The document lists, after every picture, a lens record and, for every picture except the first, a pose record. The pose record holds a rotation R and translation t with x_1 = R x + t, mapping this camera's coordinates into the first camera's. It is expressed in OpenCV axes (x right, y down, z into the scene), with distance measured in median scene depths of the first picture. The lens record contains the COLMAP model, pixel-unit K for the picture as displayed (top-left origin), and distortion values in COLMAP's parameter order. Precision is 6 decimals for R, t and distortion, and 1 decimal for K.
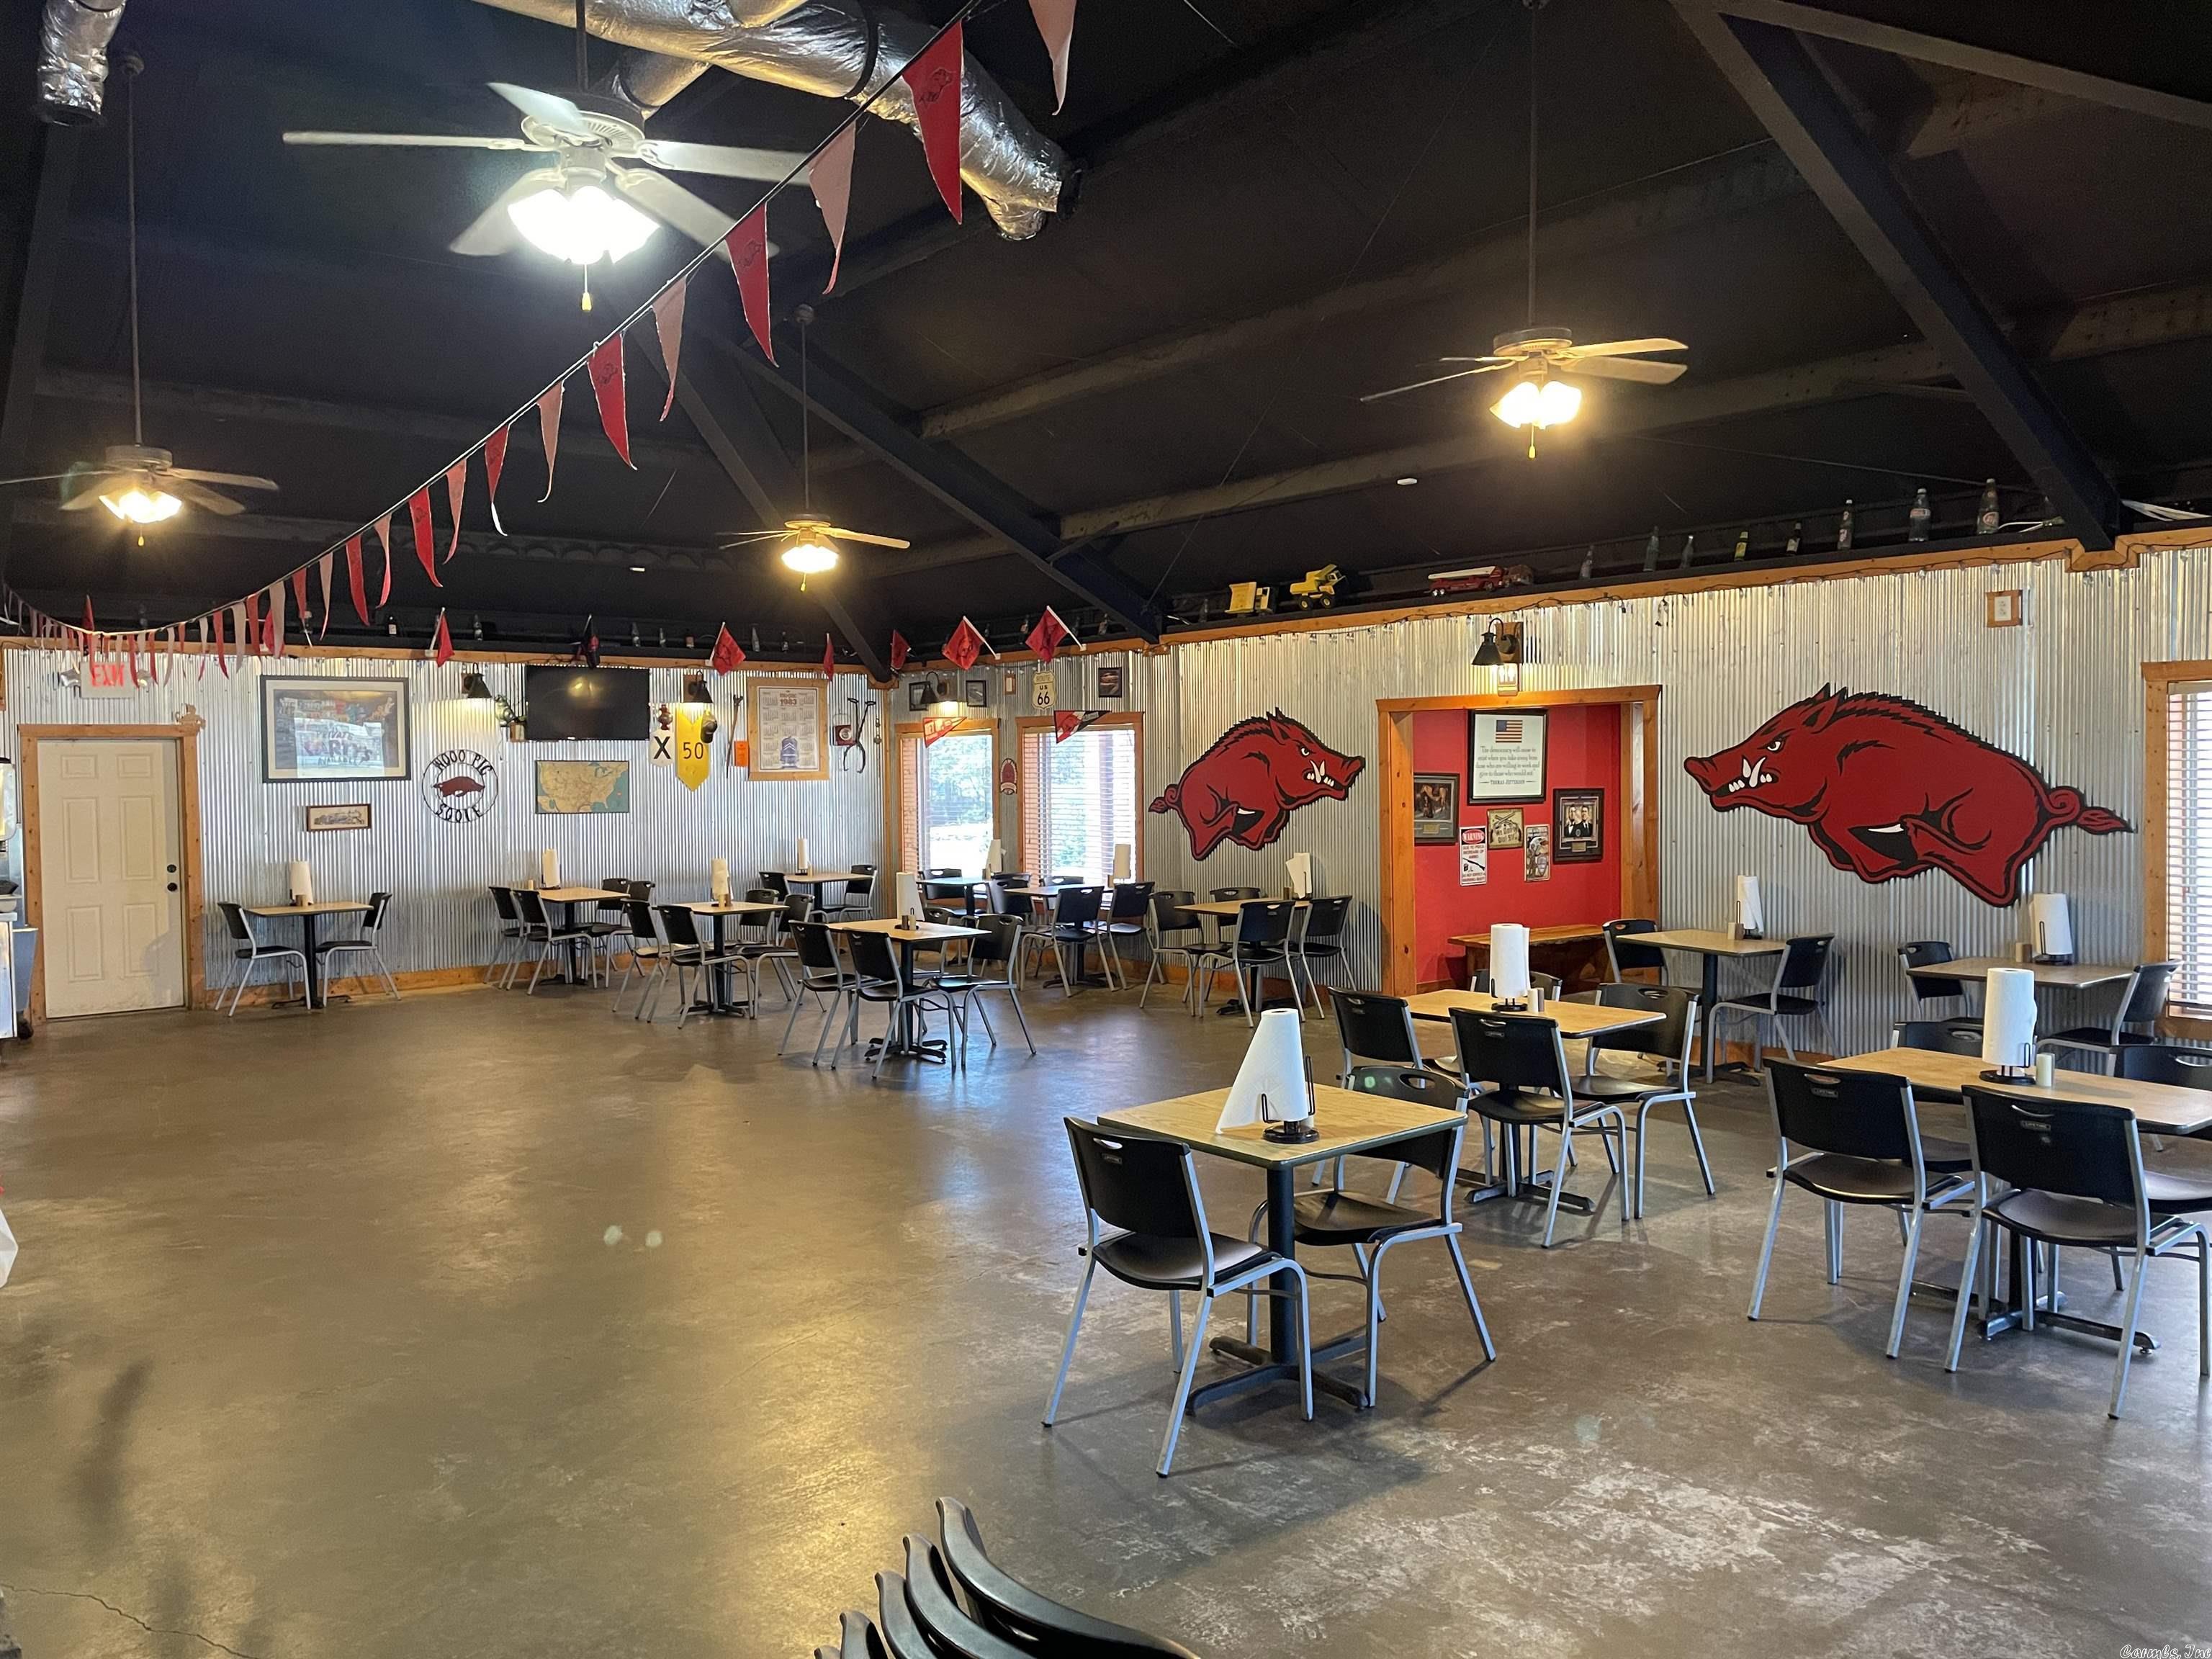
lens RADIAL K [[1671.5, 0, 1102.6], [0, 1671.5, 825.4], [0, 0, 1]] dist [0.091156, -0.117621]
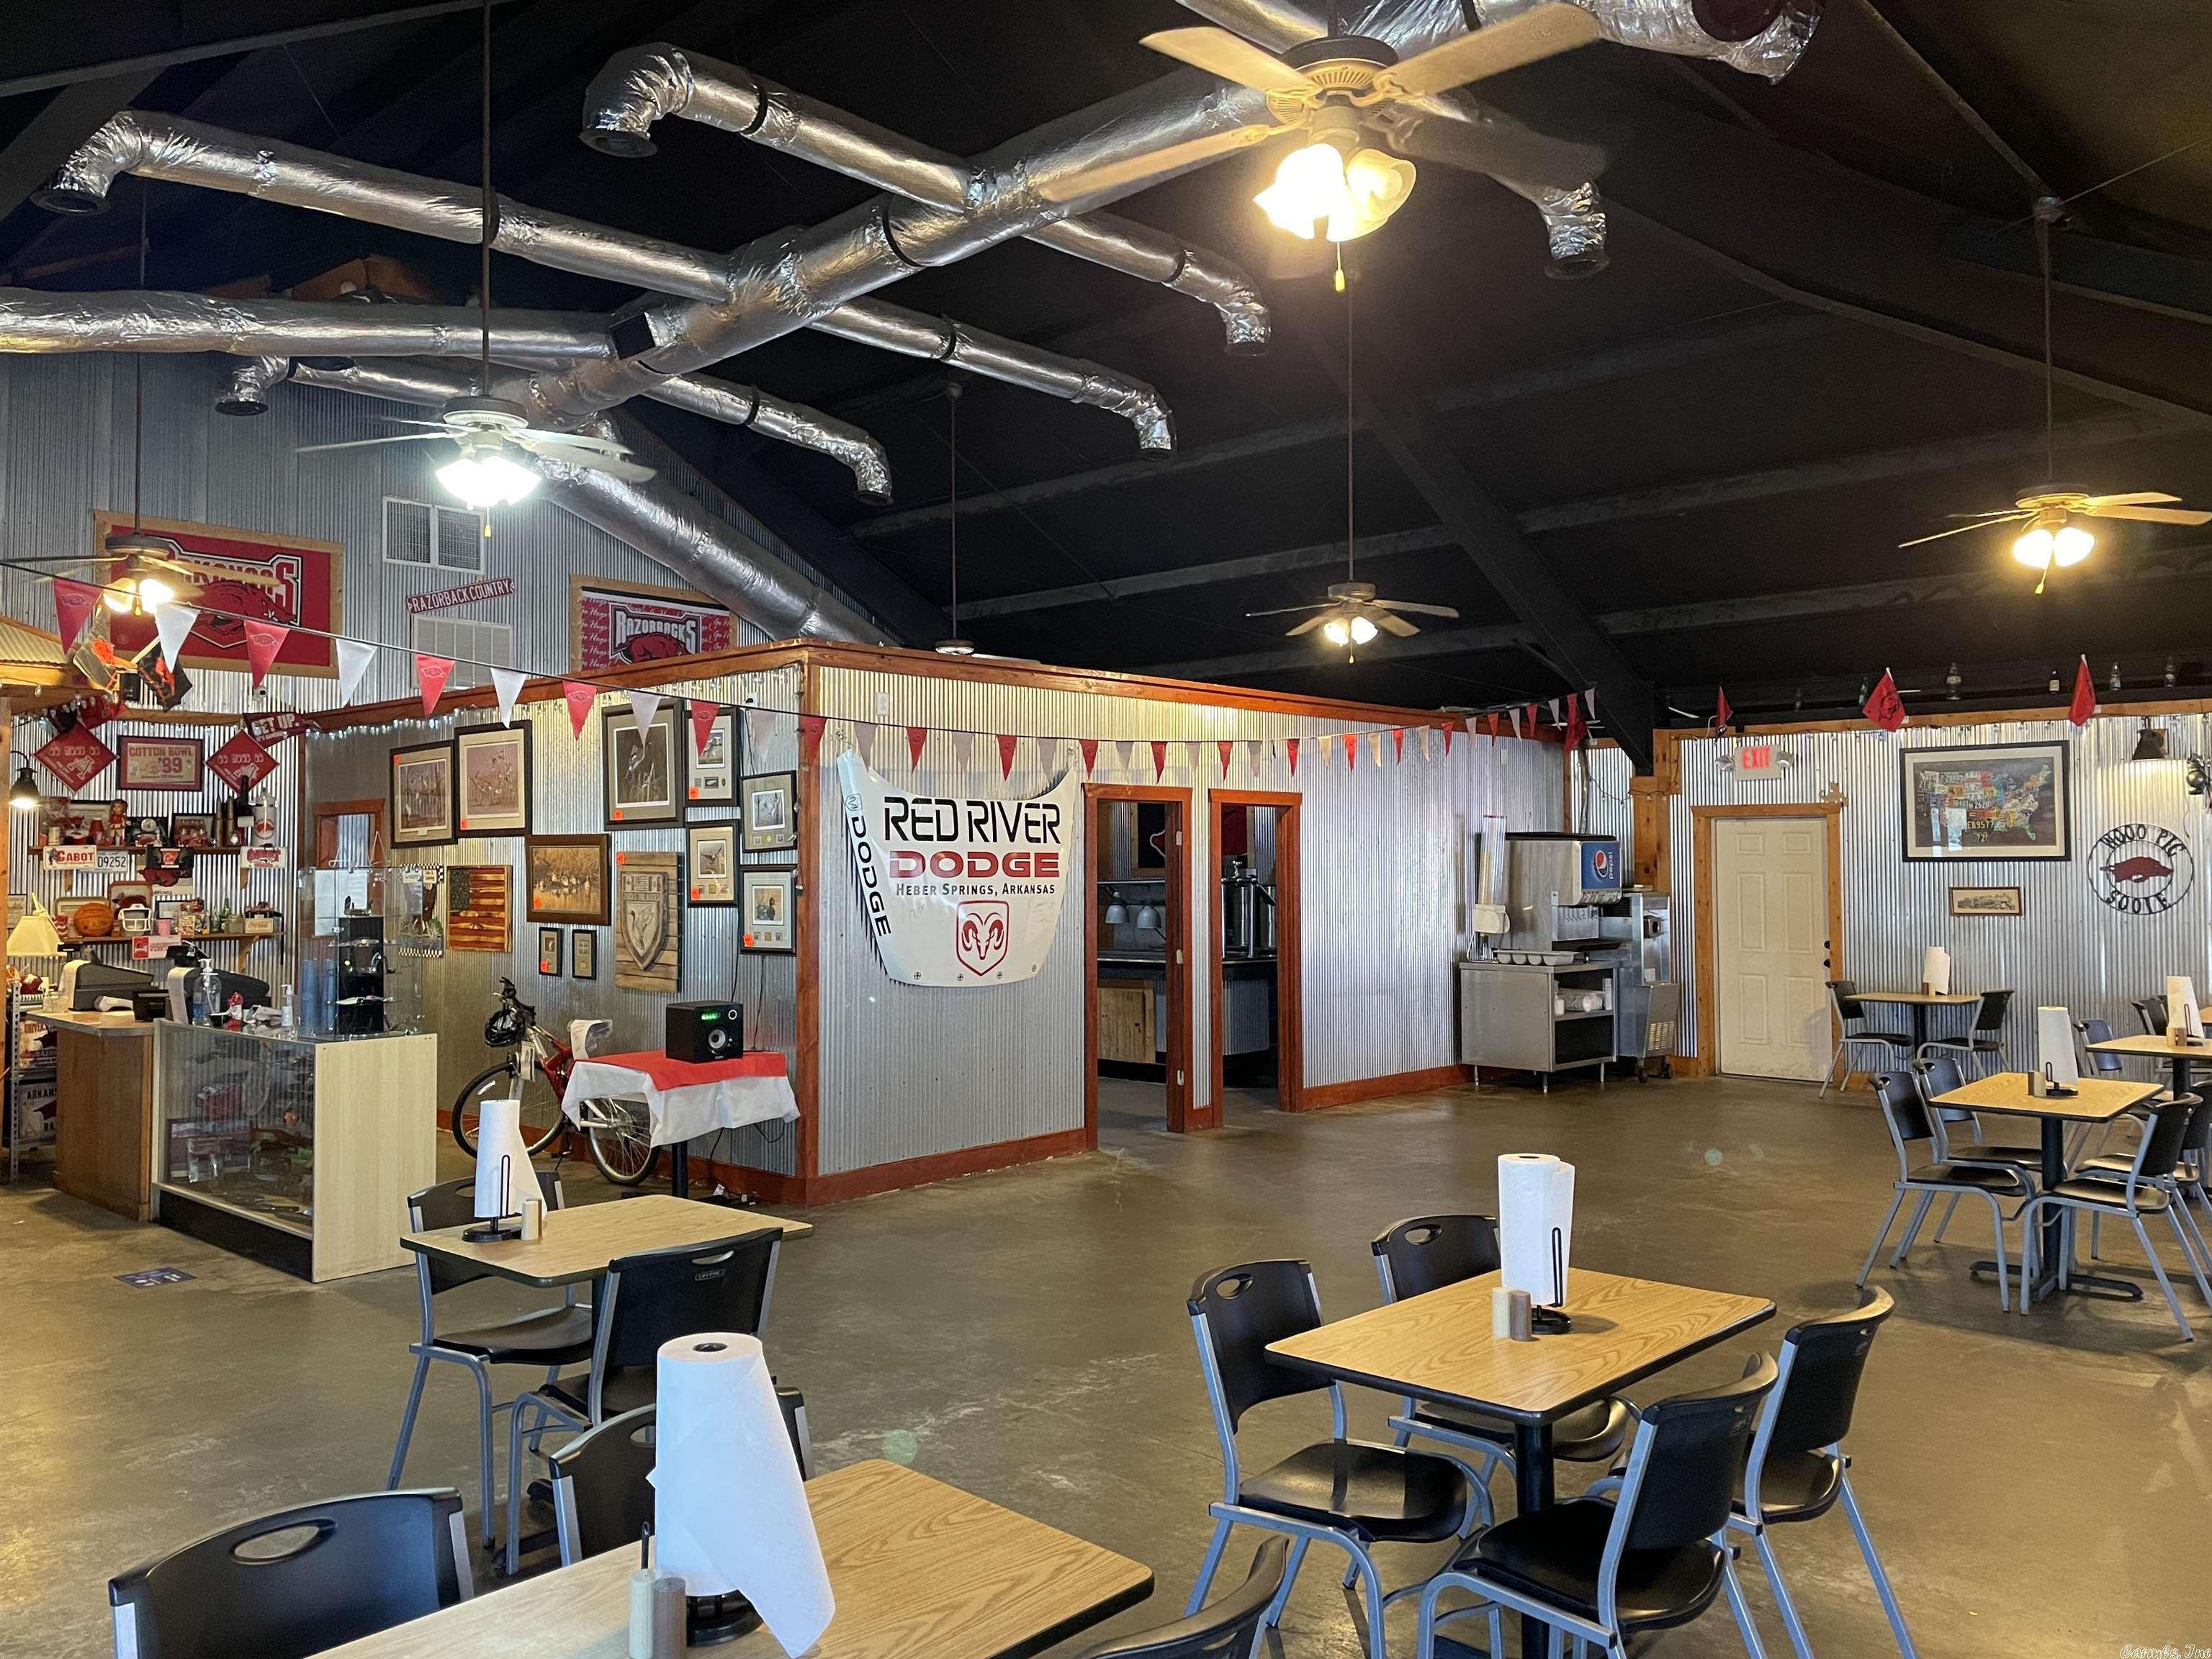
lens RADIAL K [[1671.5, 0, 1099.3], [0, 1671.5, 810.0], [0, 0, 1]] dist [0.091156, -0.117621]
pose [[0.129325, -0.017502, -0.991448, 0.386081], [-0.037769, 0.999032, -0.022562, -0.015224], [0.990883, 0.040364, 0.128539, 0.422392]]
